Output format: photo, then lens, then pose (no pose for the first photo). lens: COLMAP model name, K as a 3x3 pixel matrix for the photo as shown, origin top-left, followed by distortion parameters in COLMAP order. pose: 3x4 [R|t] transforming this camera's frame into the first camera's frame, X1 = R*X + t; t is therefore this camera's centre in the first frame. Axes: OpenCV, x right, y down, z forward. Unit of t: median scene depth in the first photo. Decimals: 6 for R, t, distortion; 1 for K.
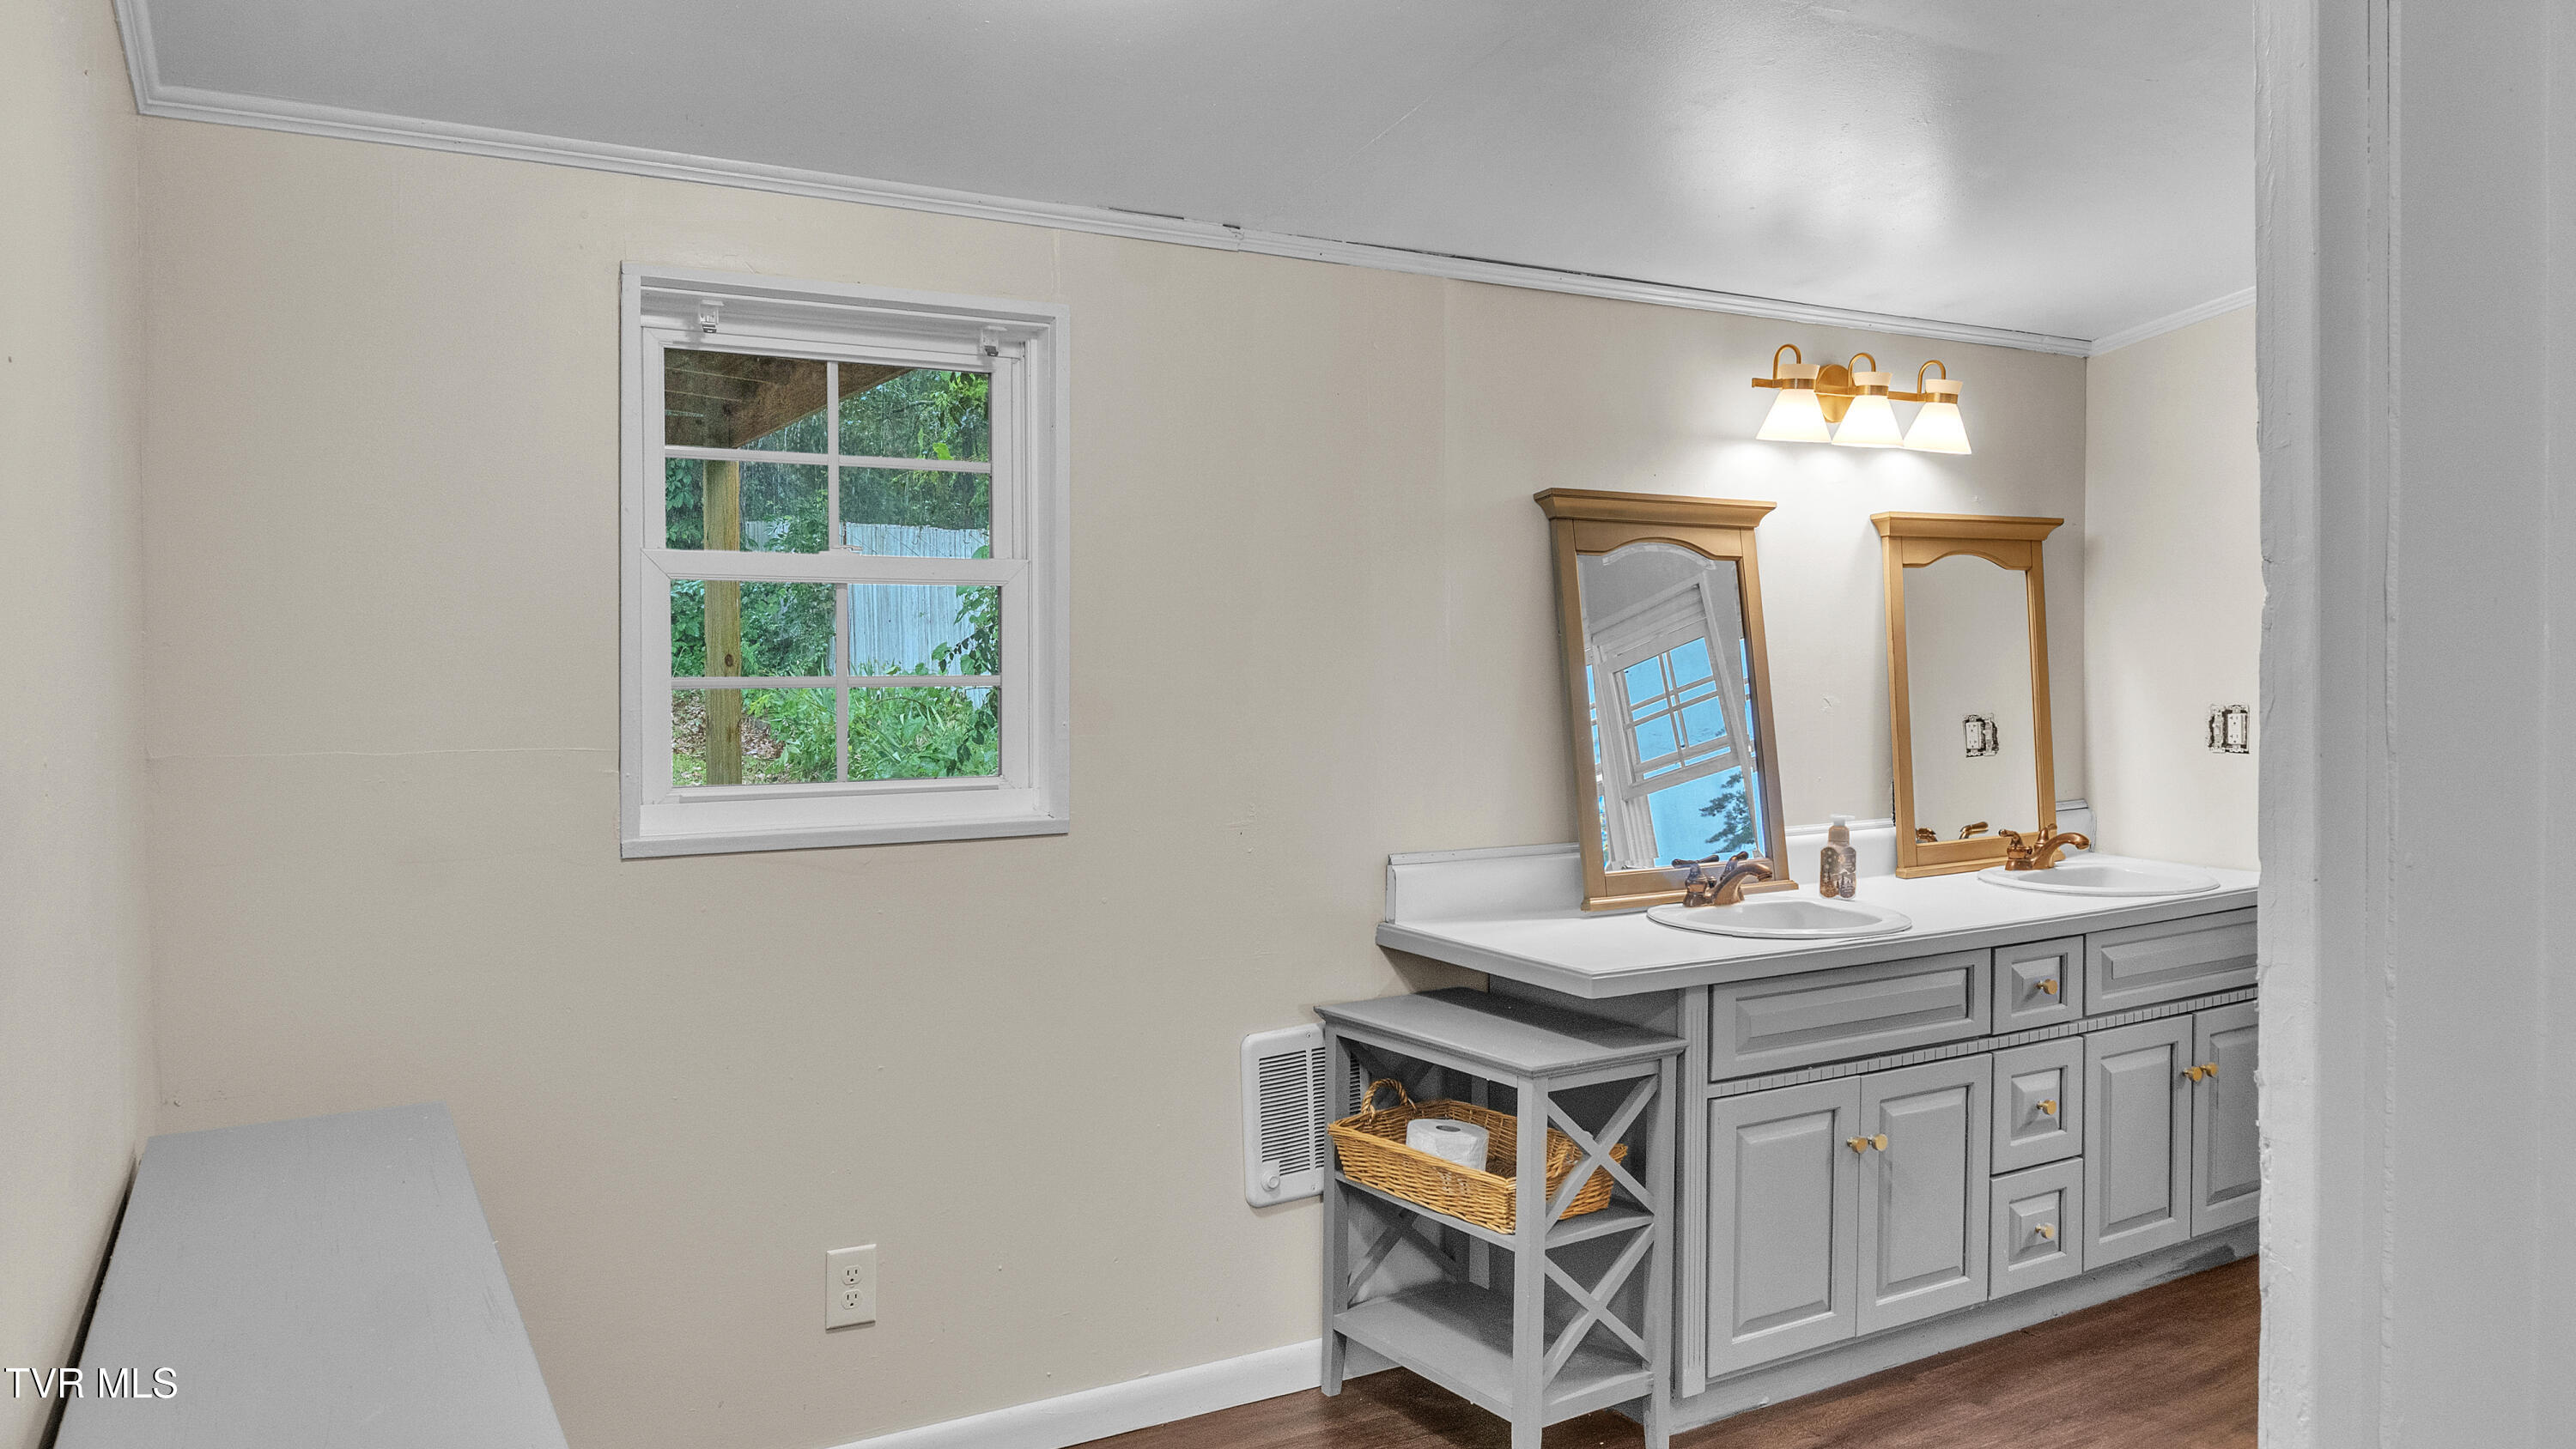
lens RADIAL K [[1776.2, 0, 1284.3], [0, 1776.2, 676.7], [0, 0, 1]] dist [-0.028798, 0.031667]
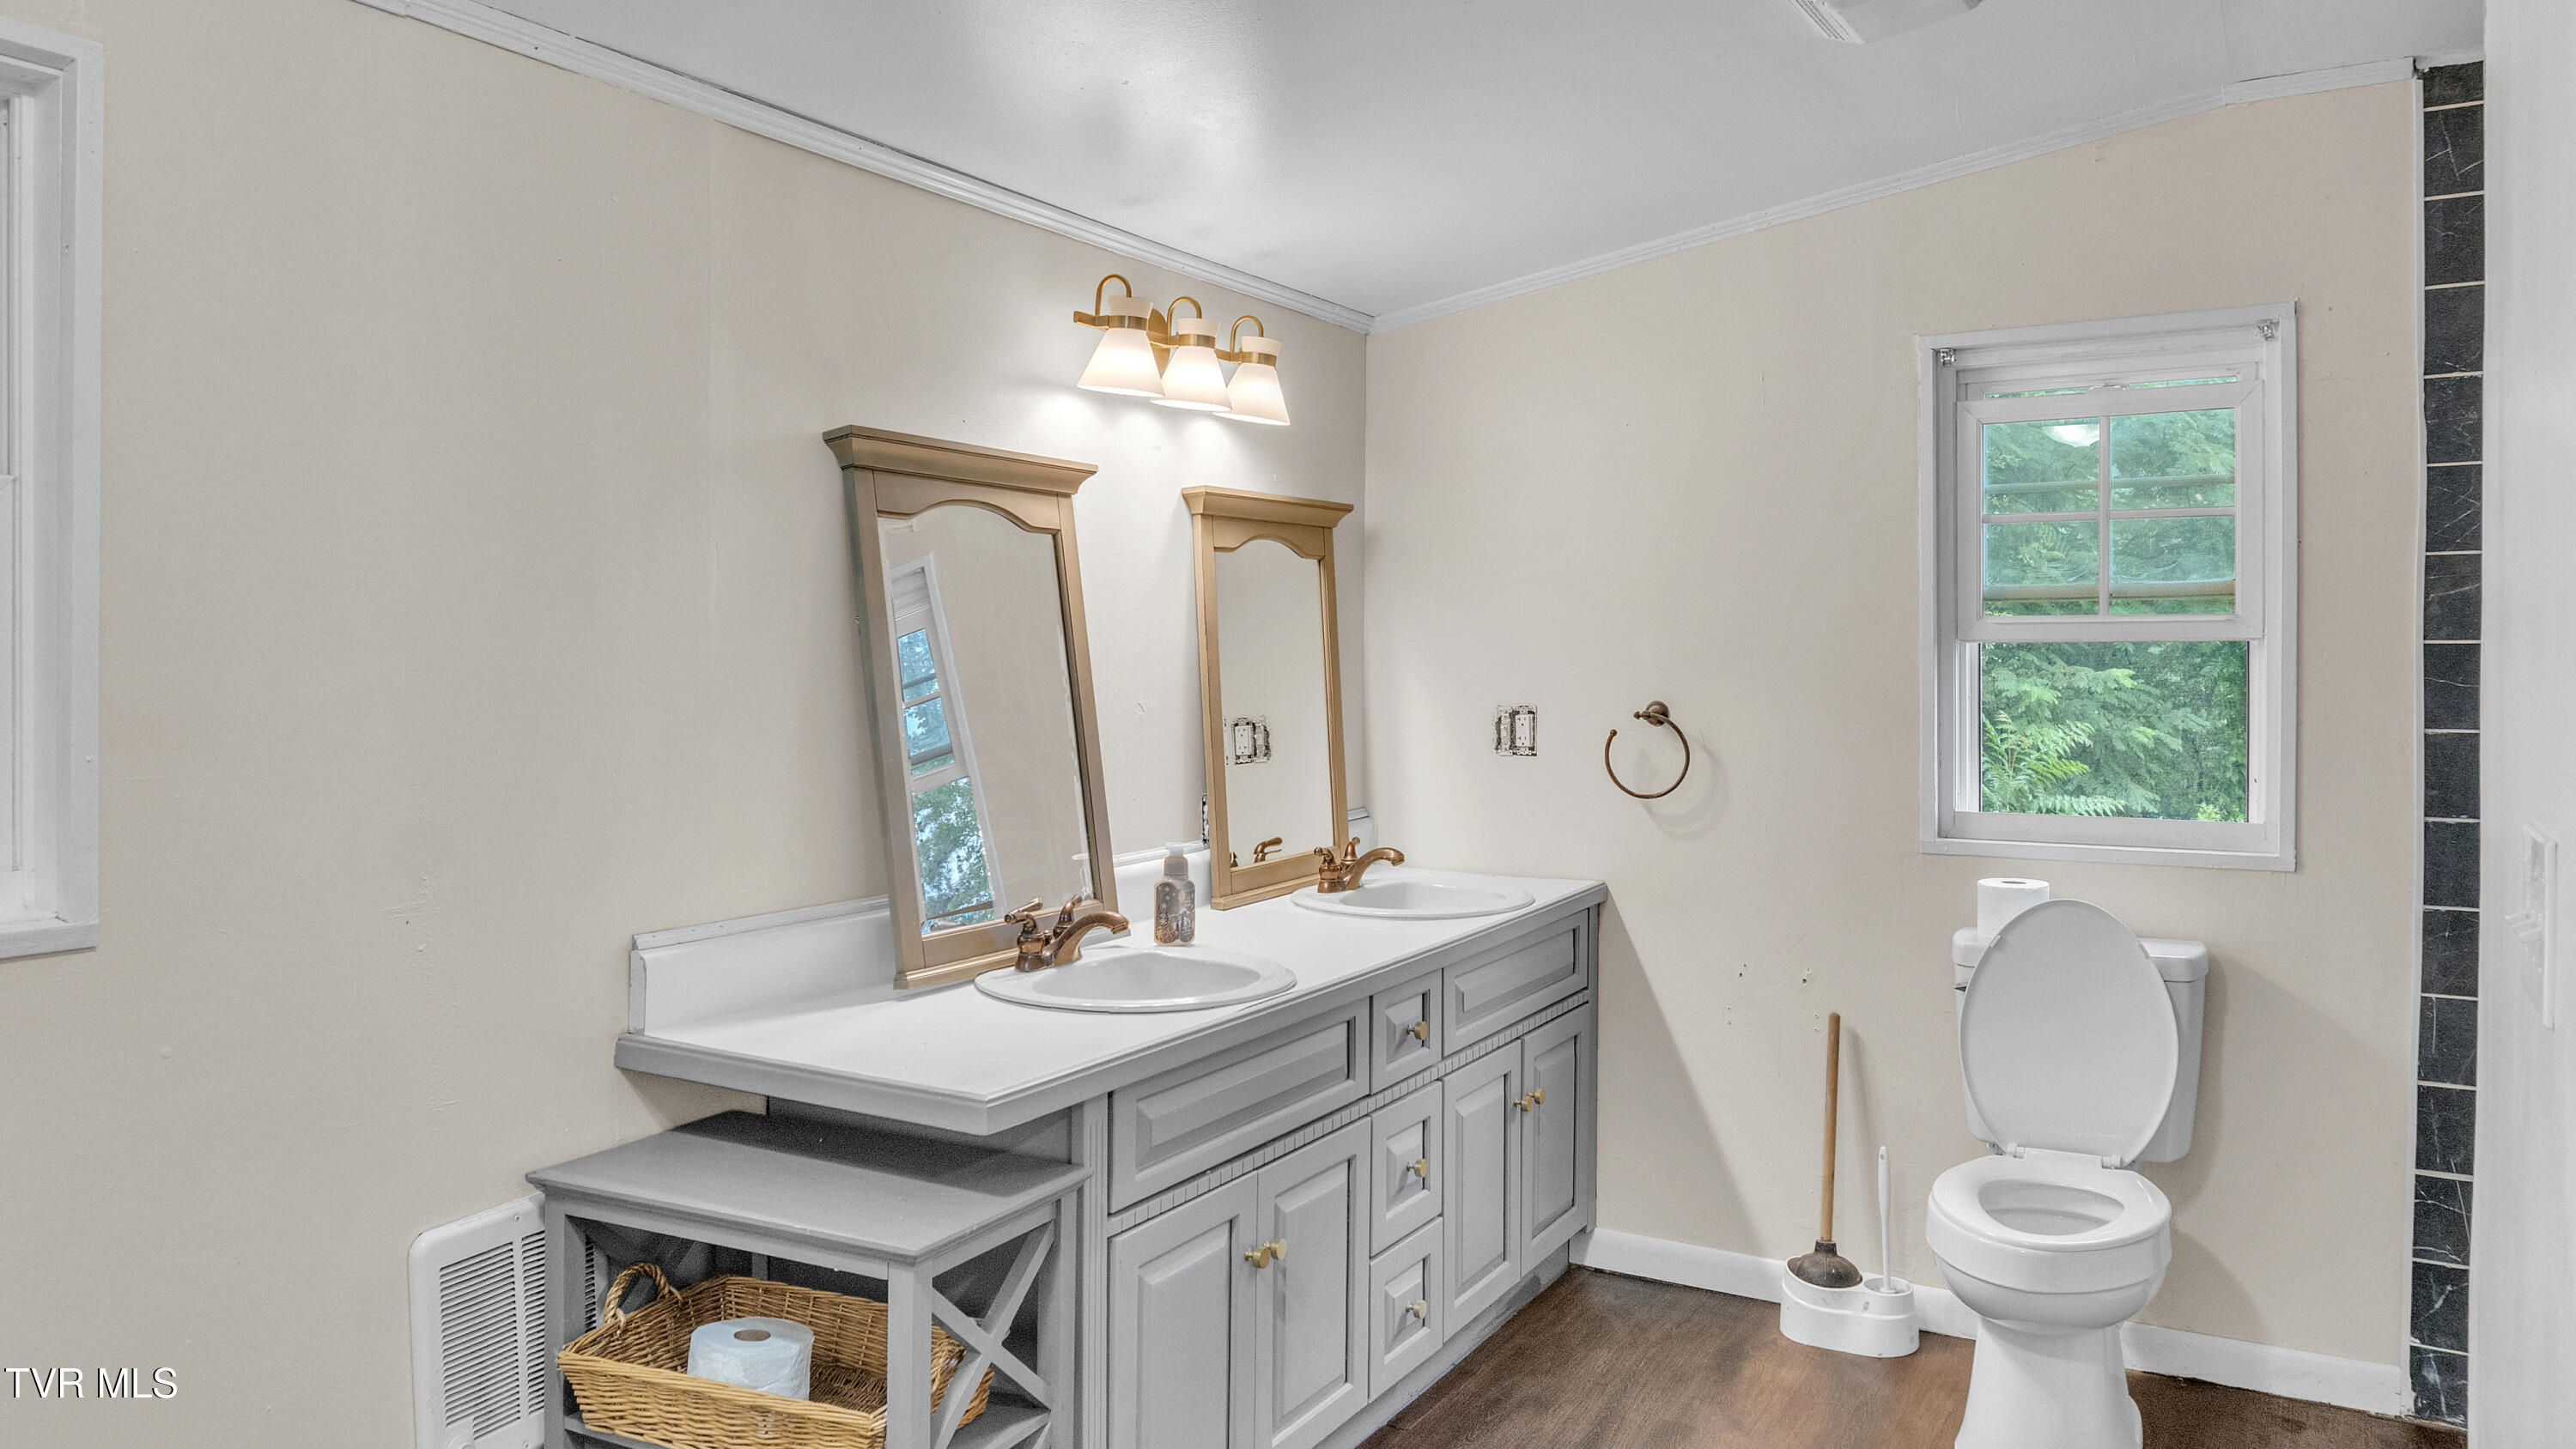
lens RADIAL K [[1776.2, 0, 1284.3], [0, 1776.2, 676.7], [0, 0, 1]] dist [-0.028798, 0.031667]
pose [[0.872107, -0.001135, 0.489313, -0.054892], [-0.000254, 0.999996, 0.002773, -0.002734], [-0.489315, -0.002543, 0.872104, 0.259419]]
